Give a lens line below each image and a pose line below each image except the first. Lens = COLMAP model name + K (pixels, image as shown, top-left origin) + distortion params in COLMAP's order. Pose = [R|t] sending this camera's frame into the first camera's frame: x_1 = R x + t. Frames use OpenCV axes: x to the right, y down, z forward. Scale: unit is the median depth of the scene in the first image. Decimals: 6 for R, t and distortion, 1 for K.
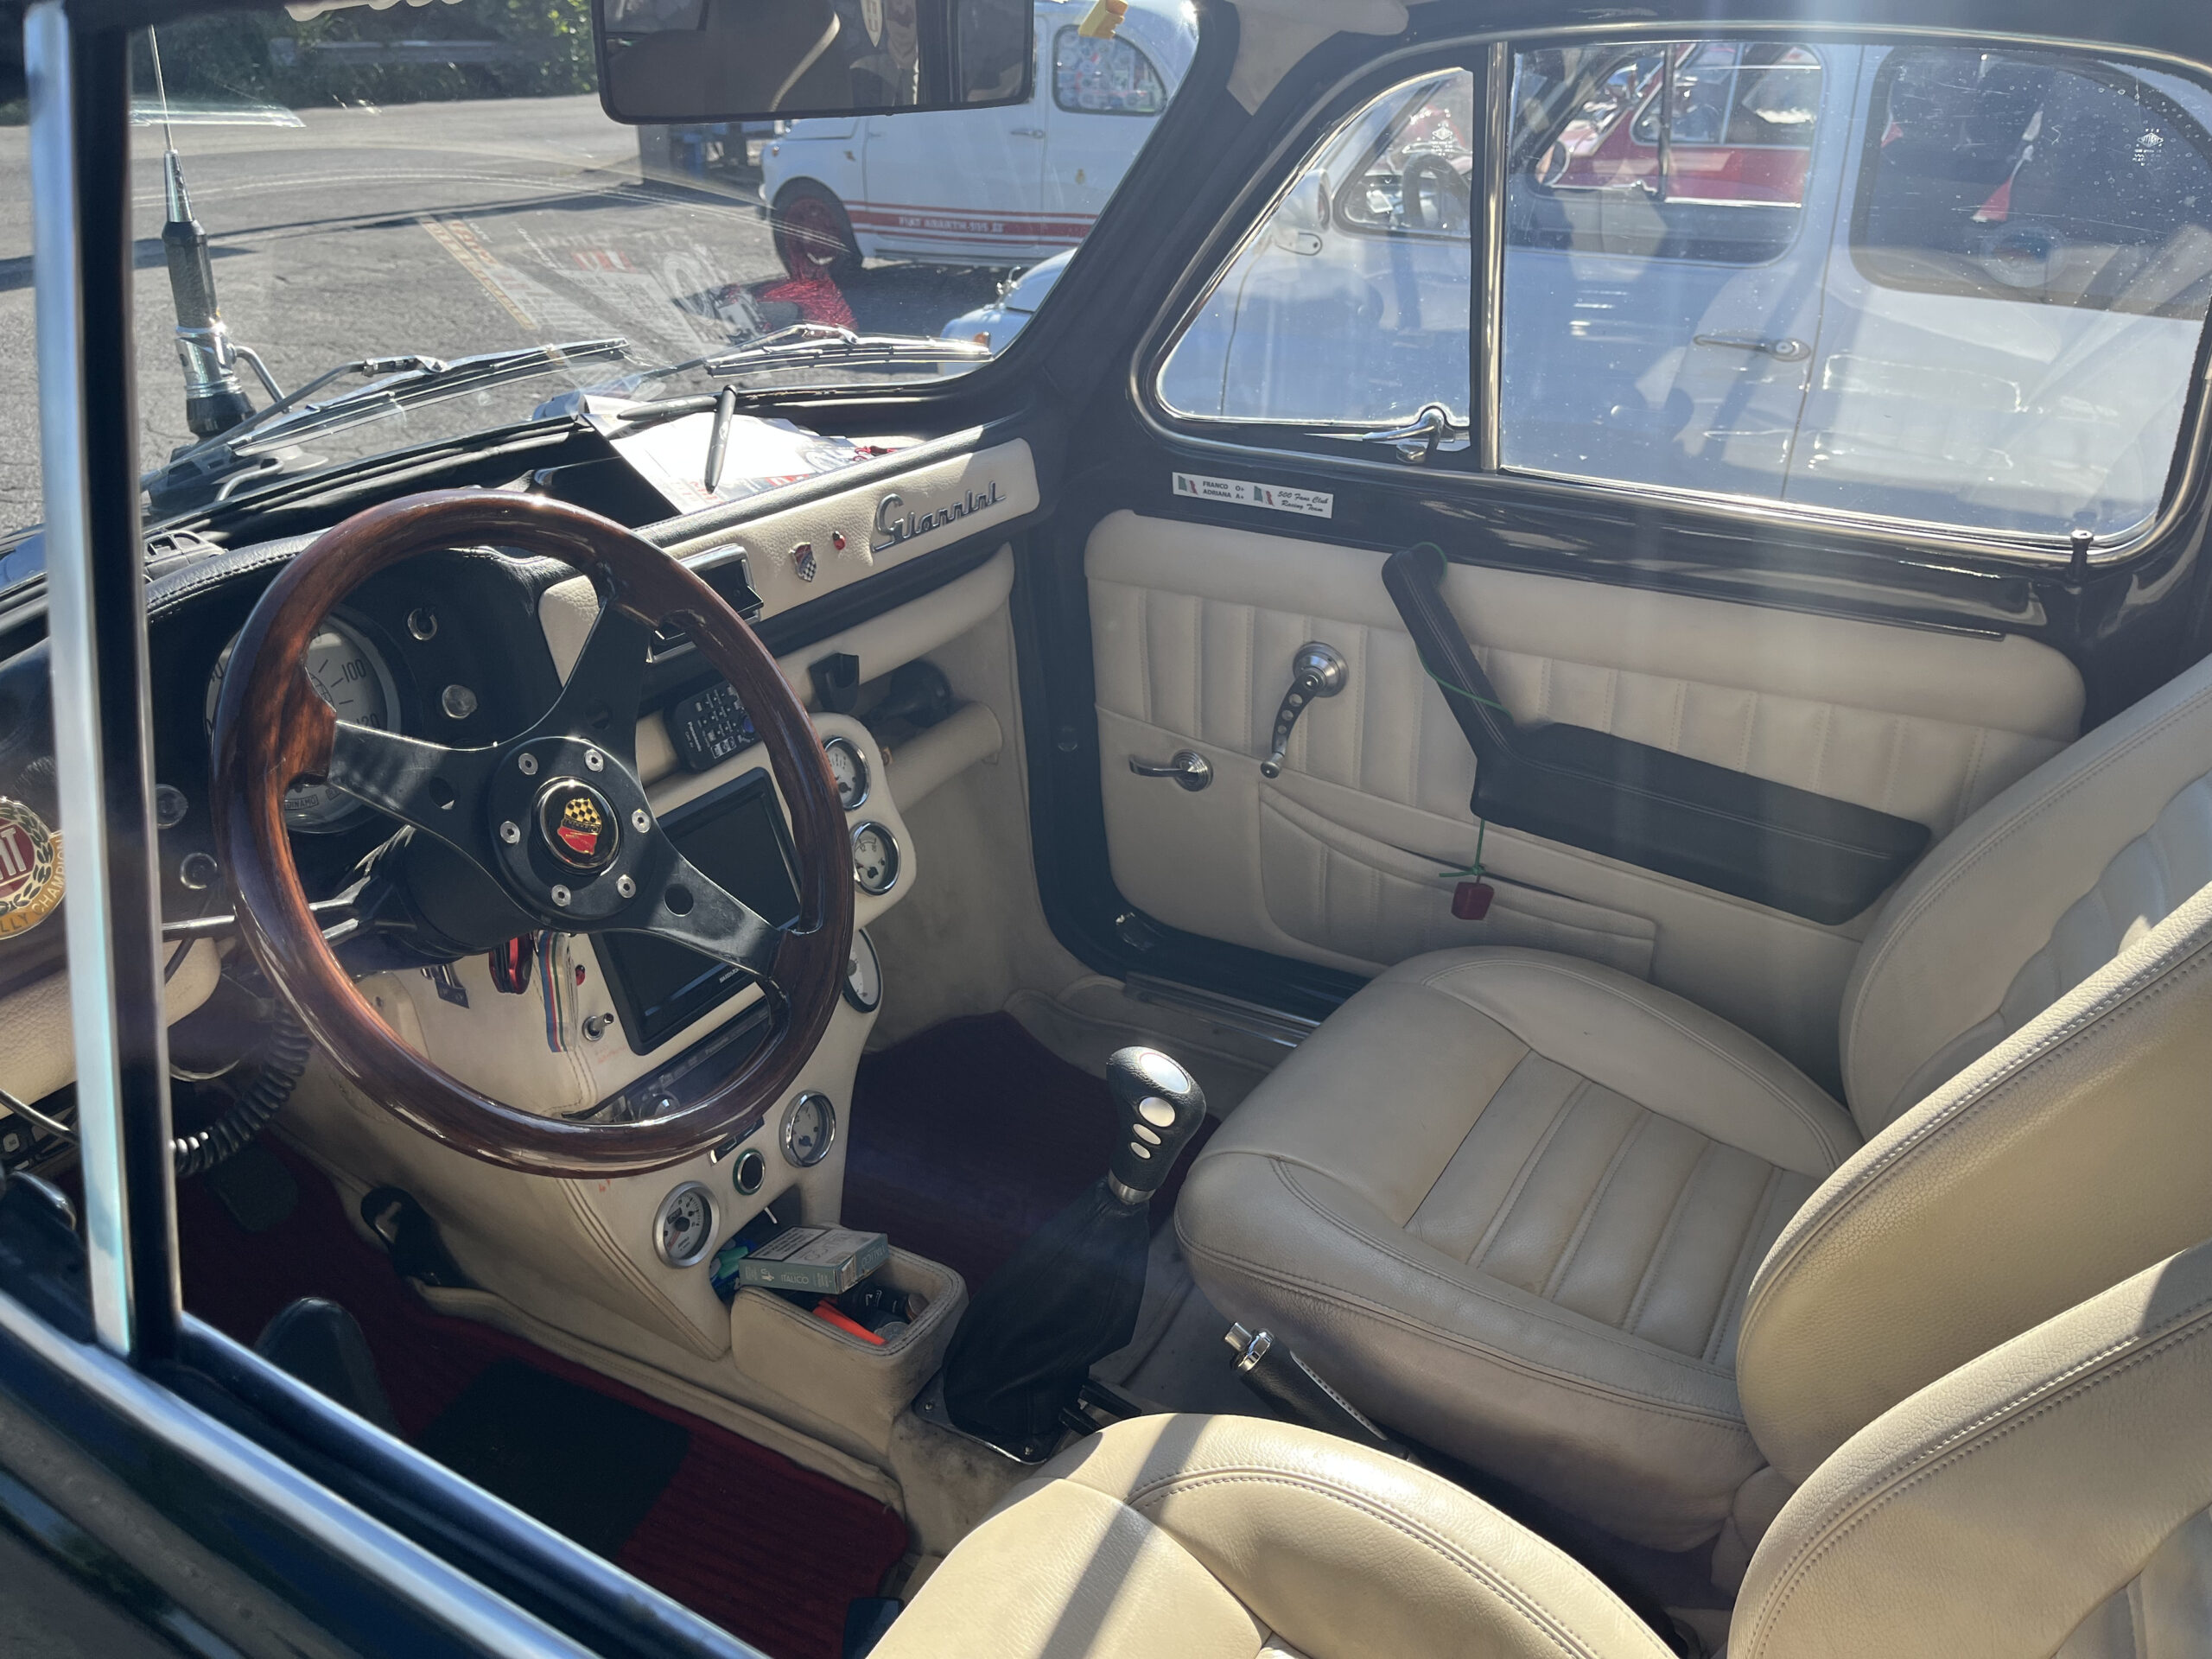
lens RADIAL K [[1670.6, 0, 1106.0], [0, 1670.6, 829.5], [0, 0, 1]] dist [-0.001166, -0.006860]
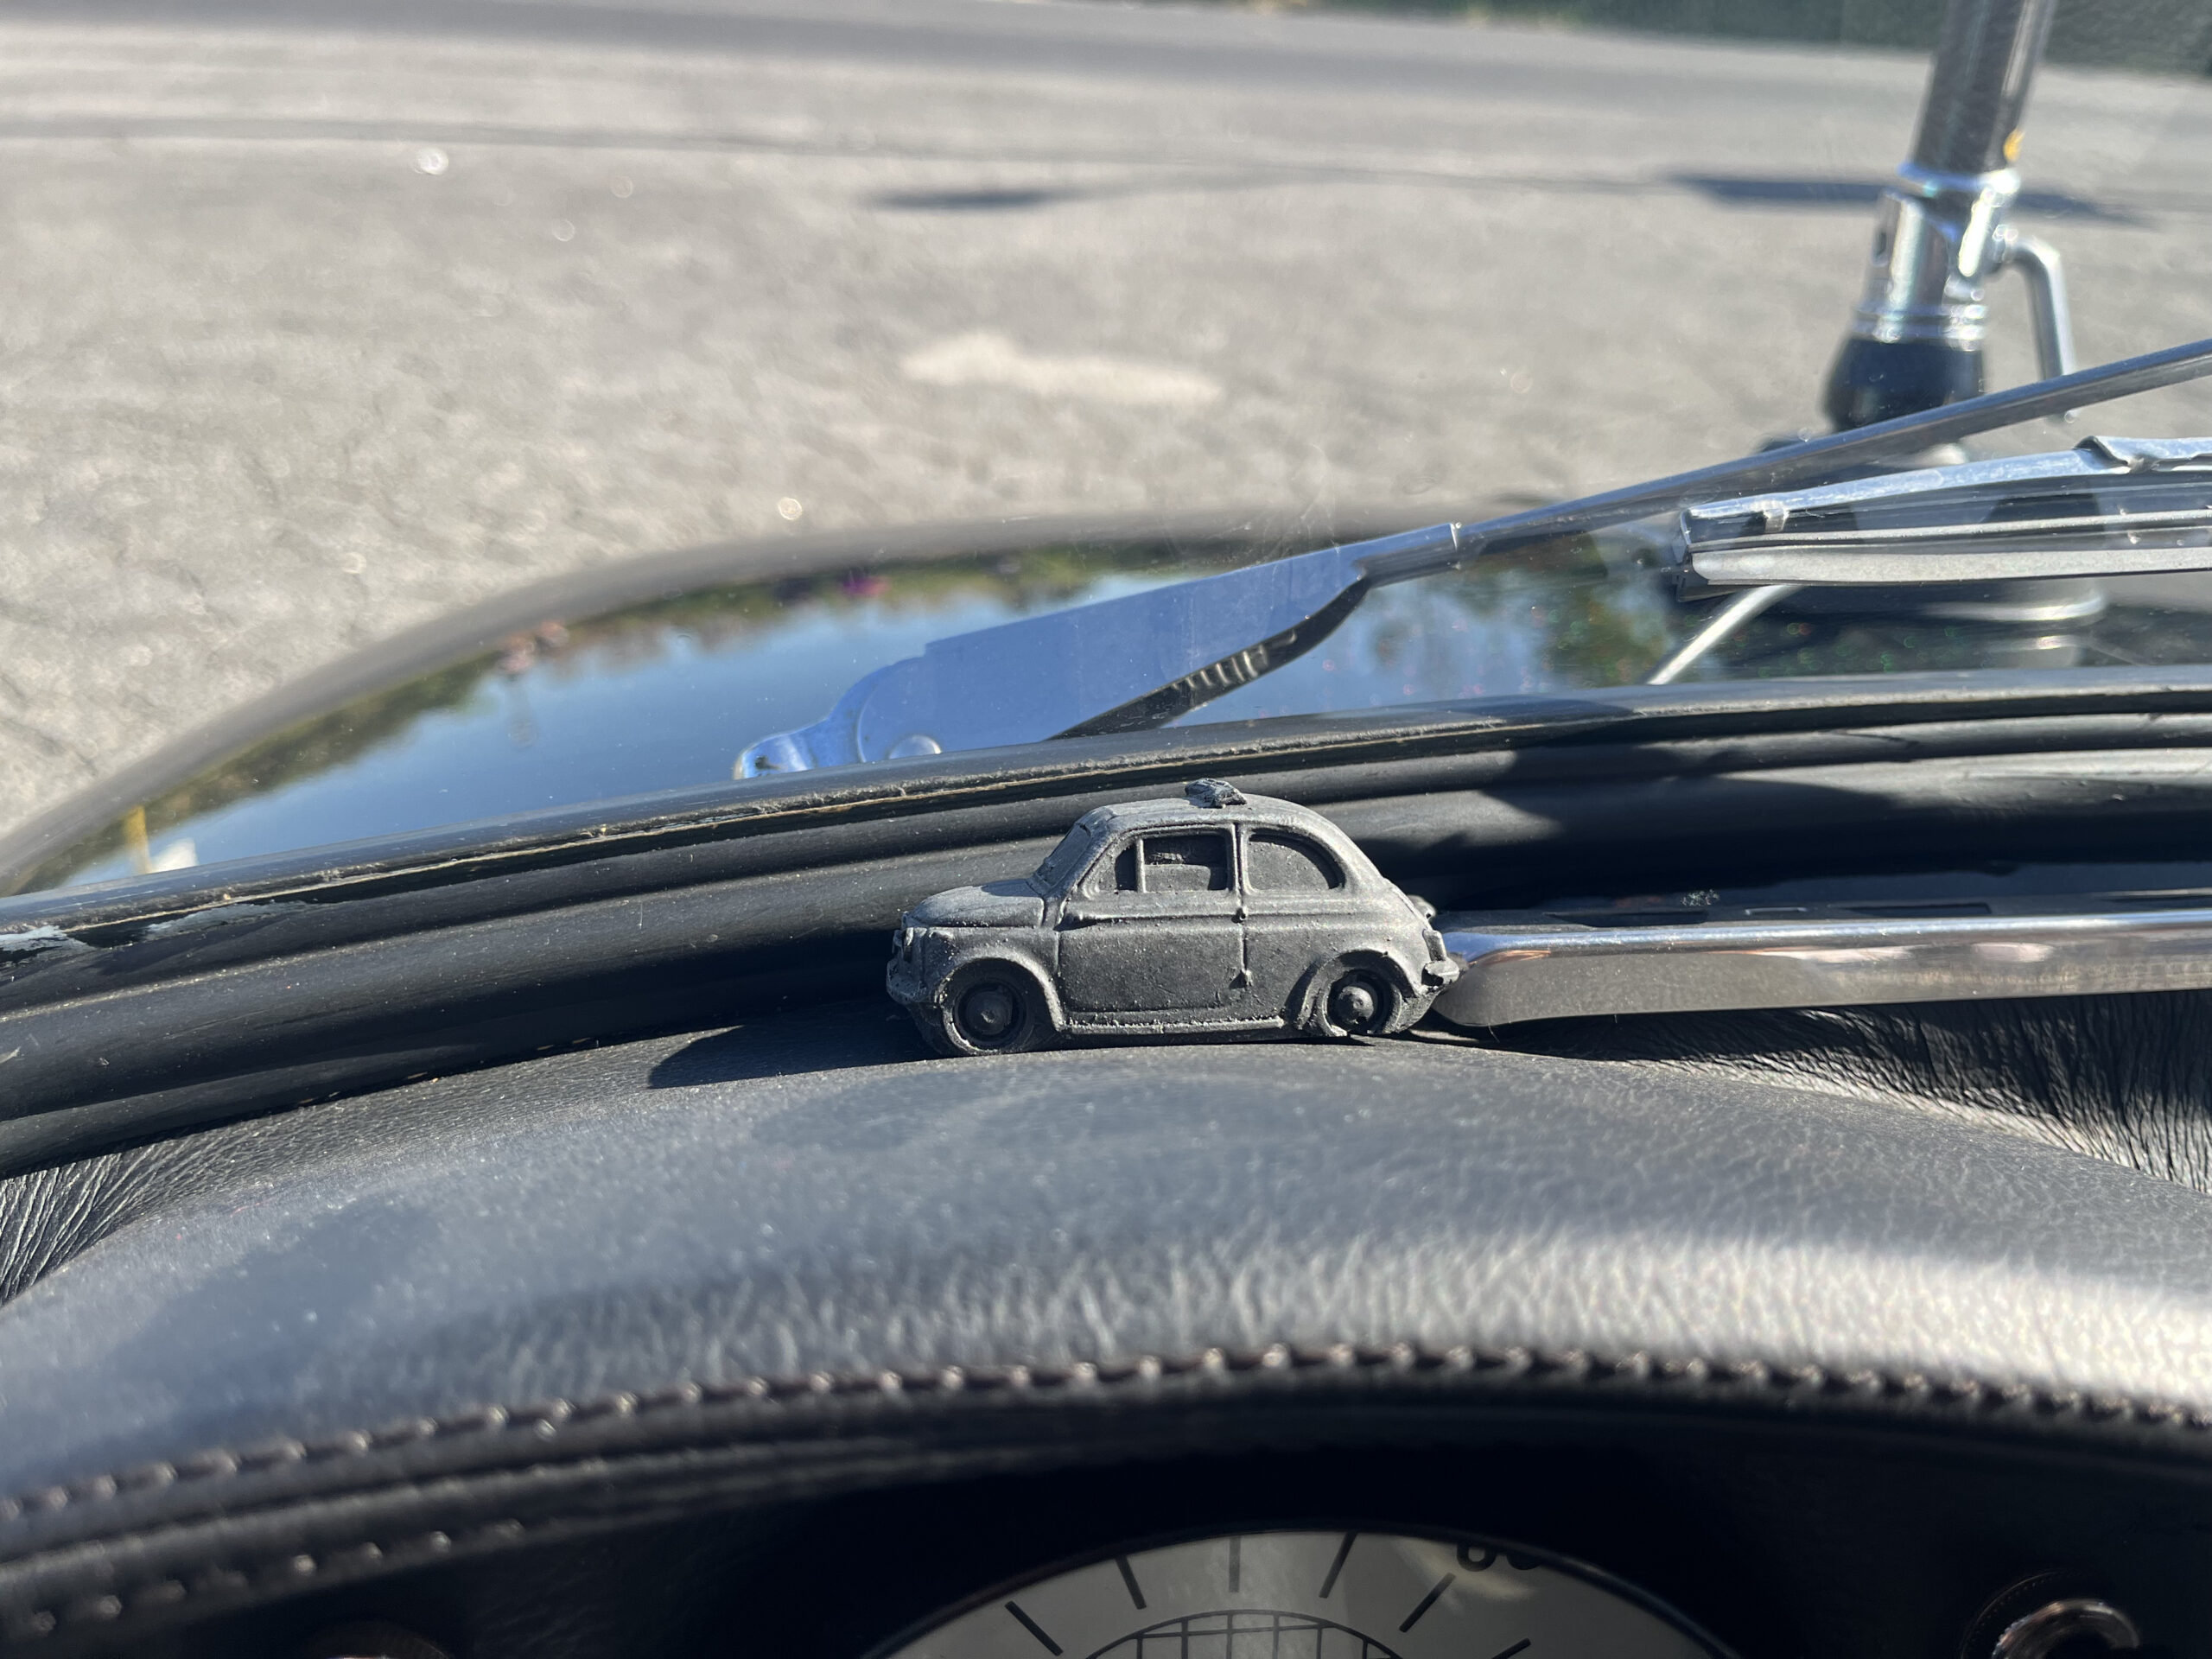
lens RADIAL K [[1670.6, 0, 1106.0], [0, 1670.6, 829.5], [0, 0, 1]] dist [-0.001166, -0.006860]
pose [[0.542742, 0.407775, -0.734269, -0.294649], [-0.392256, 0.896099, 0.207707, -0.163124], [0.742675, 0.175290, 0.646302, 0.620175]]
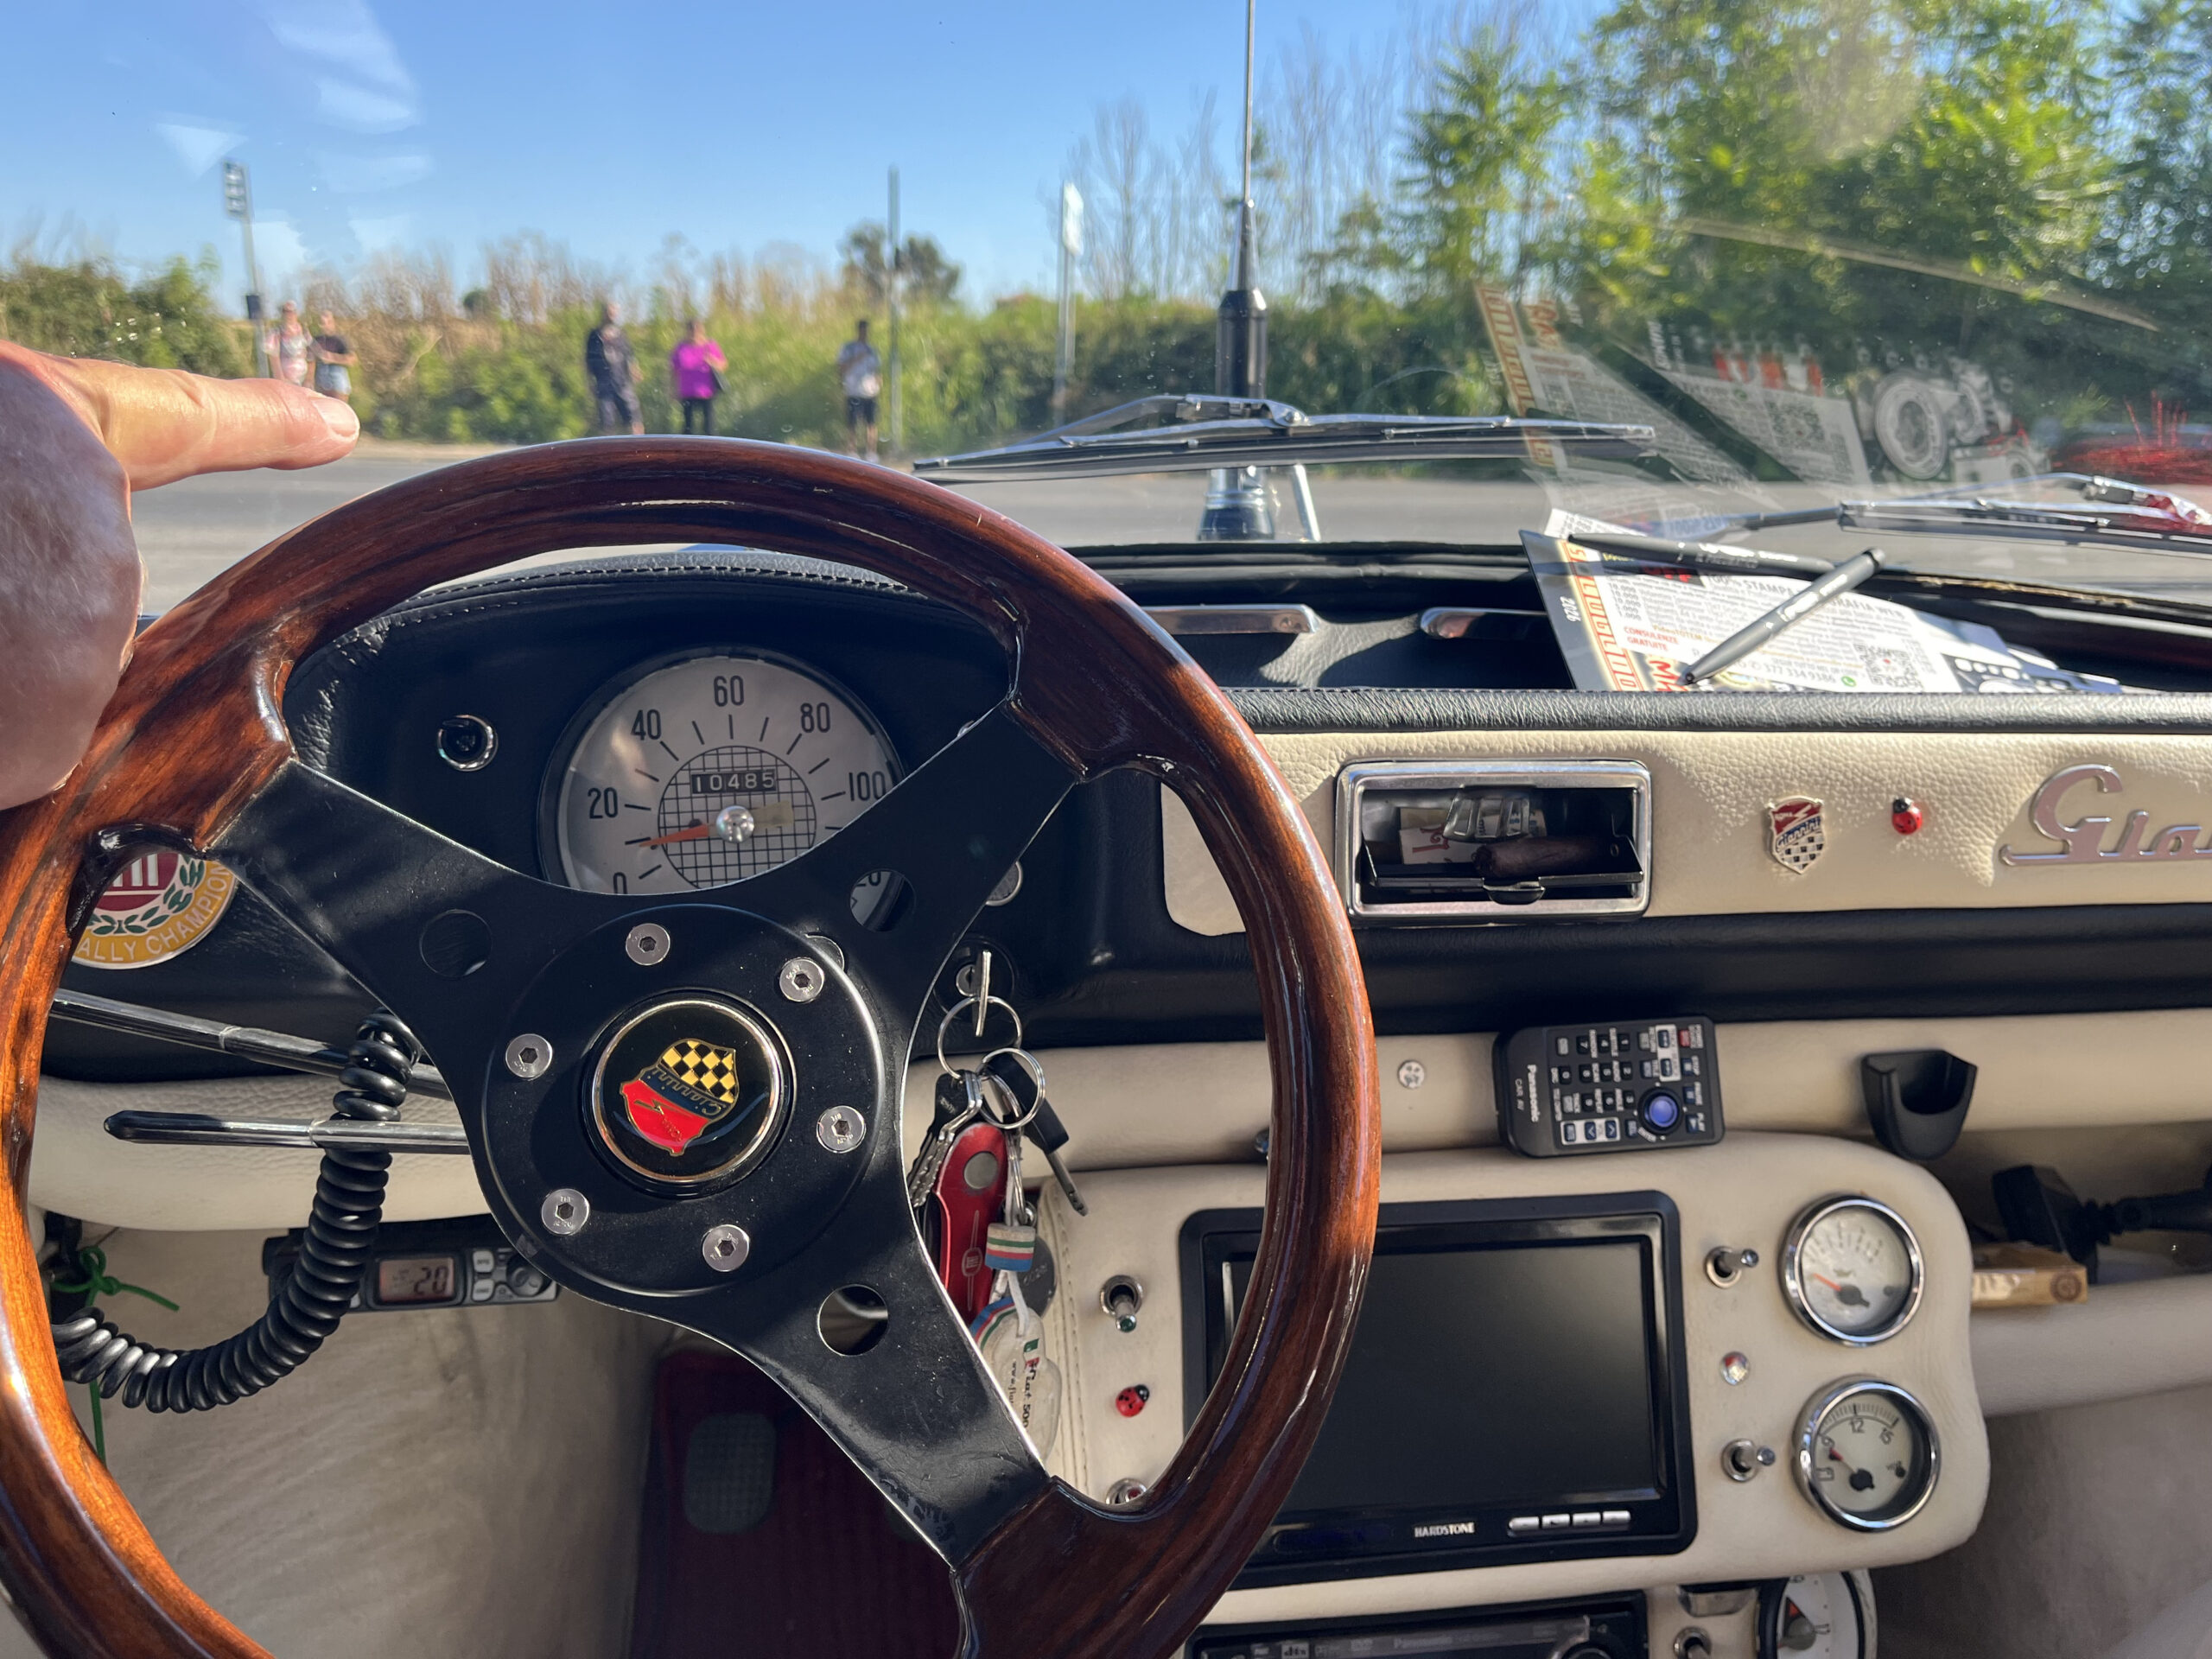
lens RADIAL K [[1692.7, 0, 1106.0], [0, 1692.7, 829.5], [0, 0, 1]] dist [0.007032, 0.000729]
pose [[0.609571, 0.189444, -0.769763, 0.085757], [-0.344553, 0.937825, -0.042044, -0.064228], [0.713938, 0.290853, 0.636944, 0.501147]]
